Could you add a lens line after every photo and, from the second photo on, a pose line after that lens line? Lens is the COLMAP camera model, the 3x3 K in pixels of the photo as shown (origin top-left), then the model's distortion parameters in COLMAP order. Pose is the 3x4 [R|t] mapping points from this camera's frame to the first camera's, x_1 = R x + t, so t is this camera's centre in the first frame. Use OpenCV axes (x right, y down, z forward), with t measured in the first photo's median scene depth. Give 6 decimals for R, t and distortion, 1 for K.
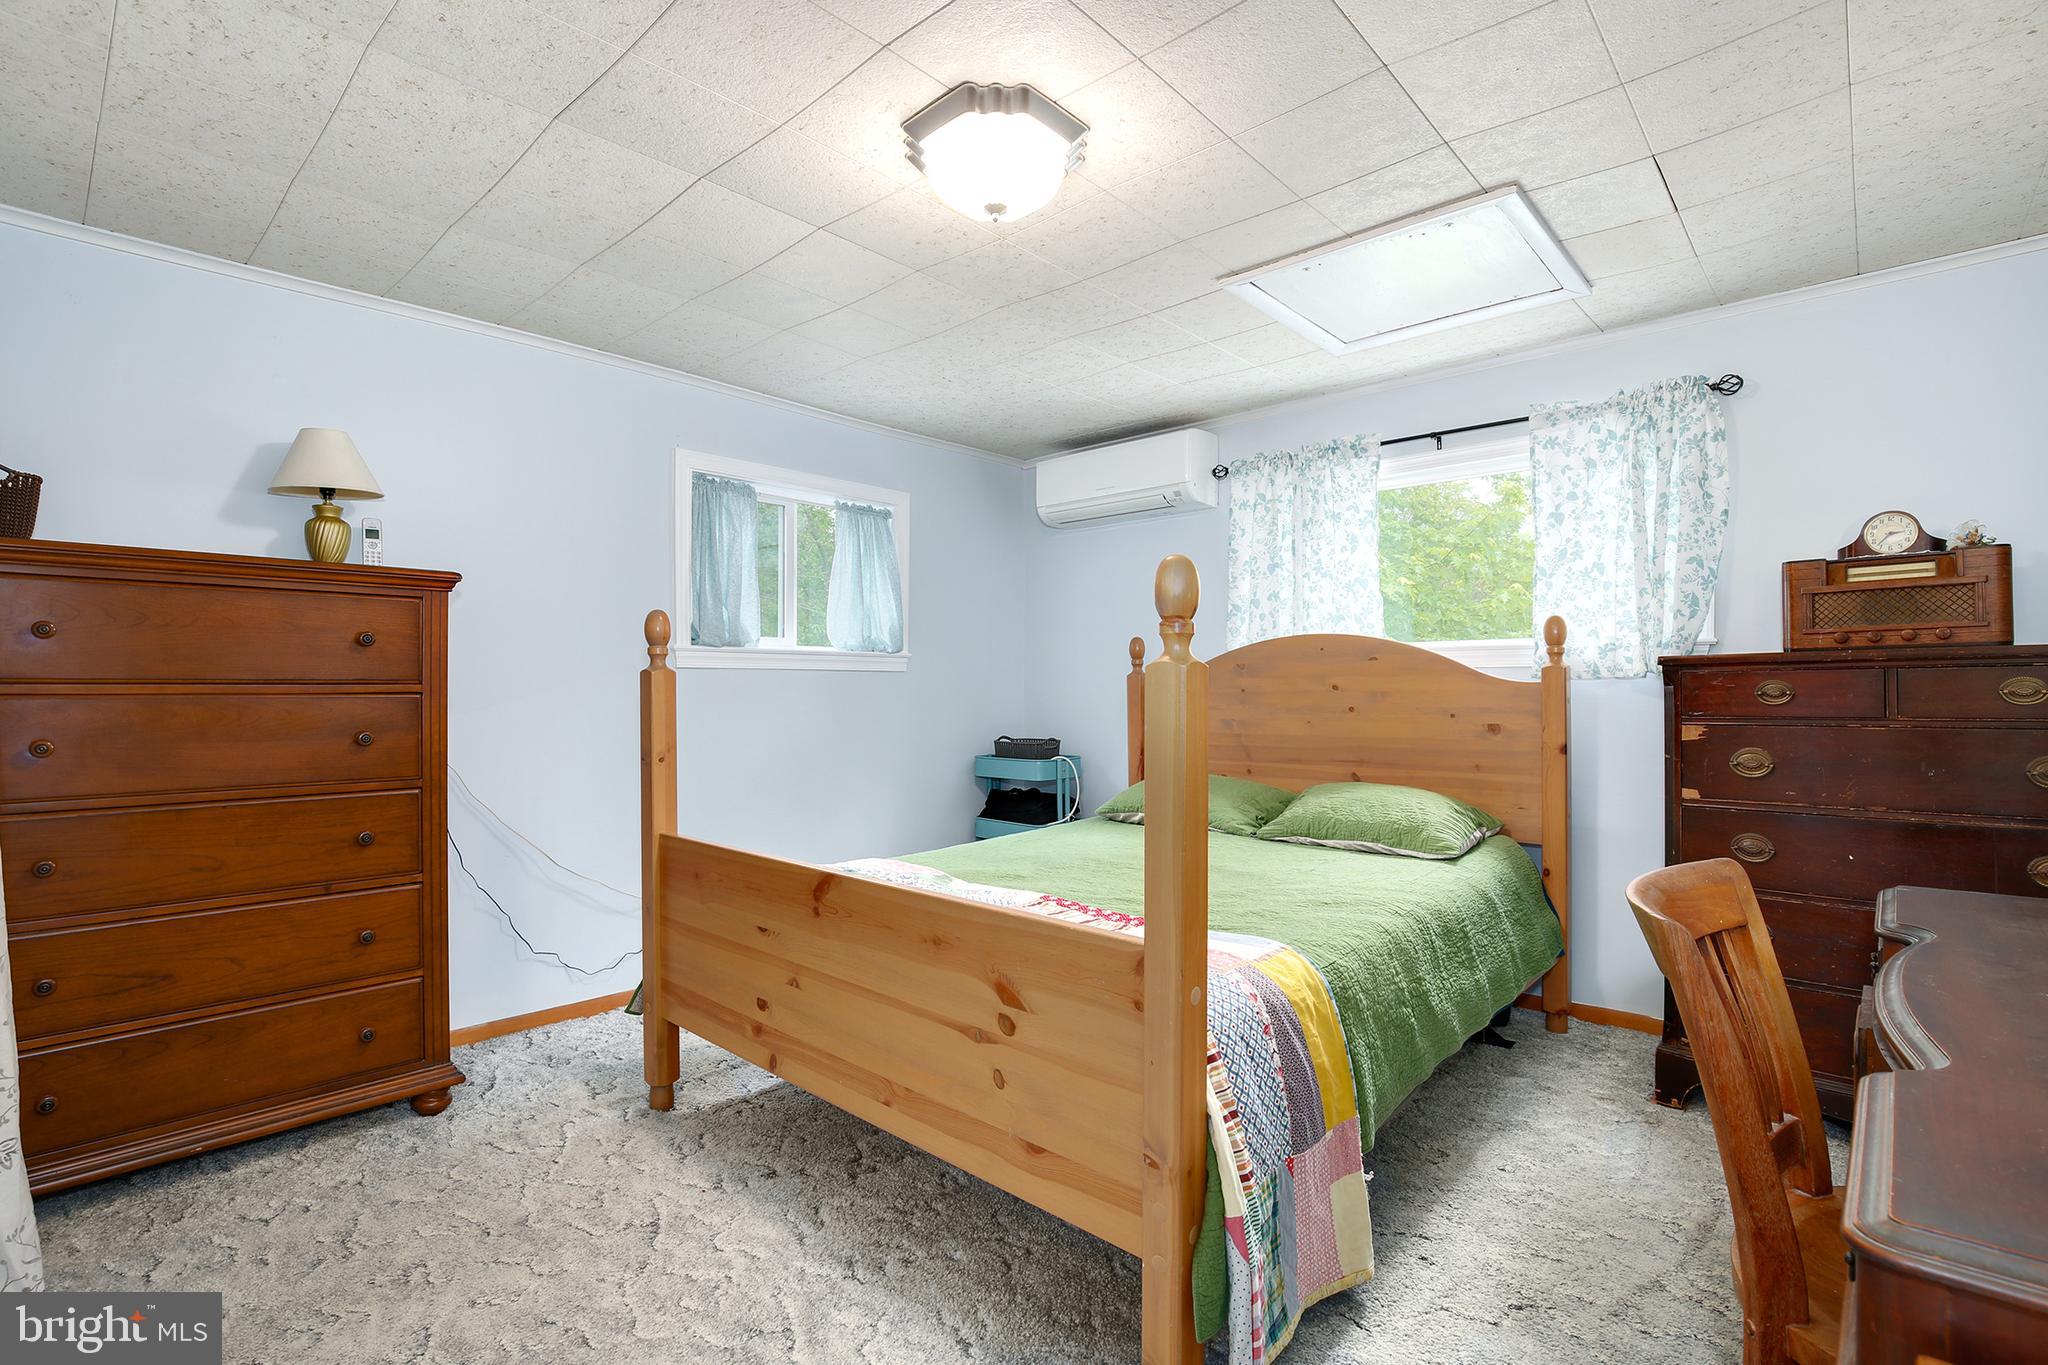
lens RADIAL K [[951.4, 0, 1020.4], [0, 951.4, 680.7], [0, 0, 1]] dist [-0.038333, 0.007391]
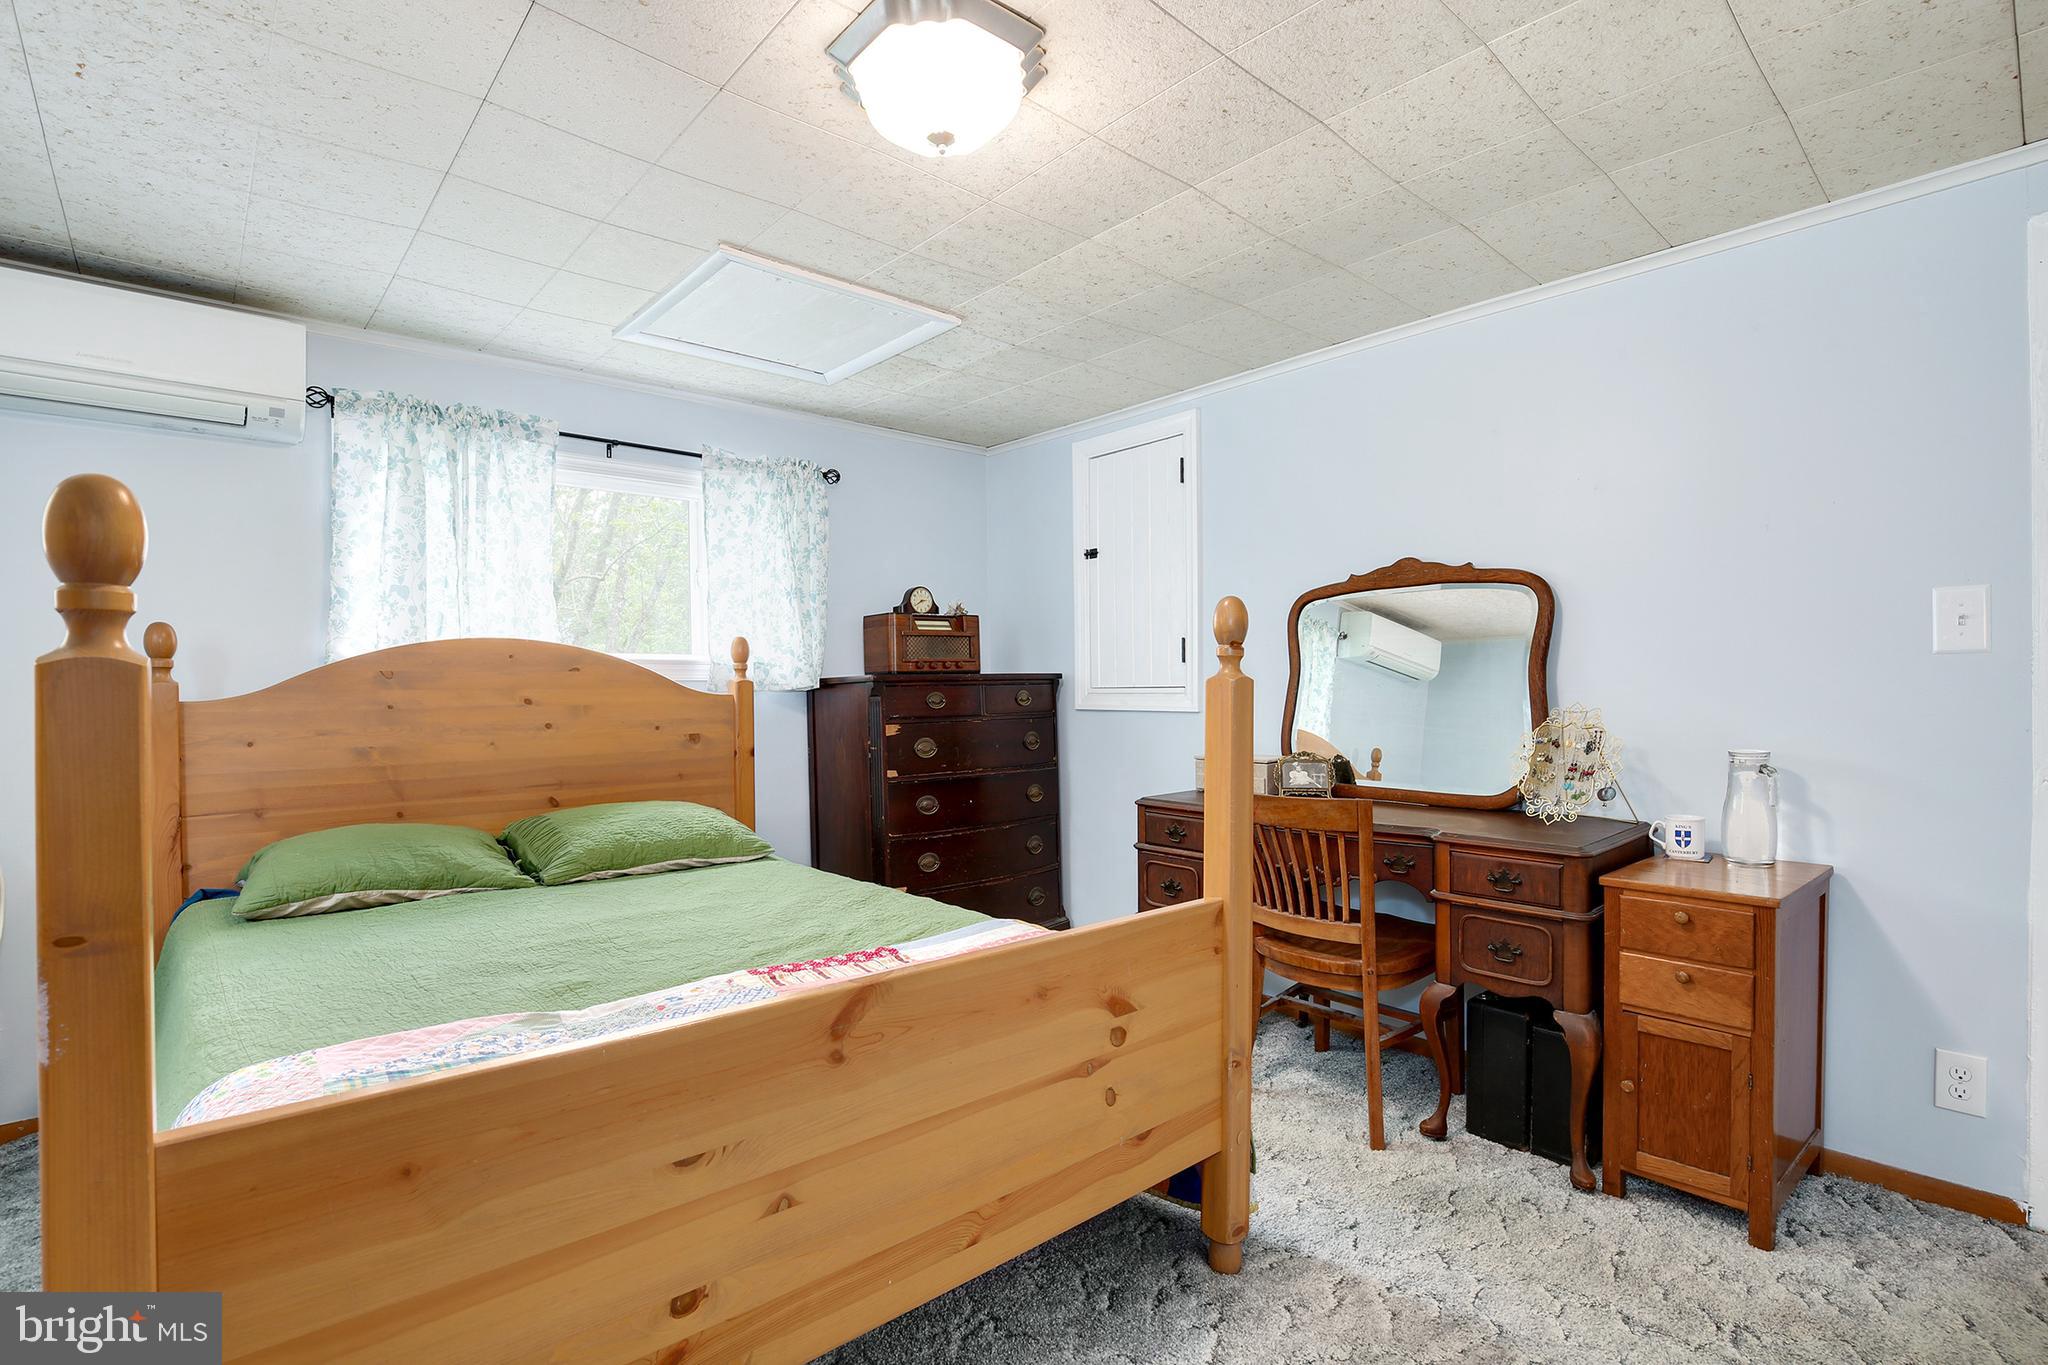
lens RADIAL K [[951.4, 0, 1022.6], [0, 951.4, 686.3], [0, 0, 1]] dist [-0.038333, 0.007391]
pose [[0.104515, 0.006609, 0.994501, -0.541323], [0.002406, 0.999973, -0.006898, 0.000266], [-0.994520, 0.003114, 0.104497, 0.527174]]
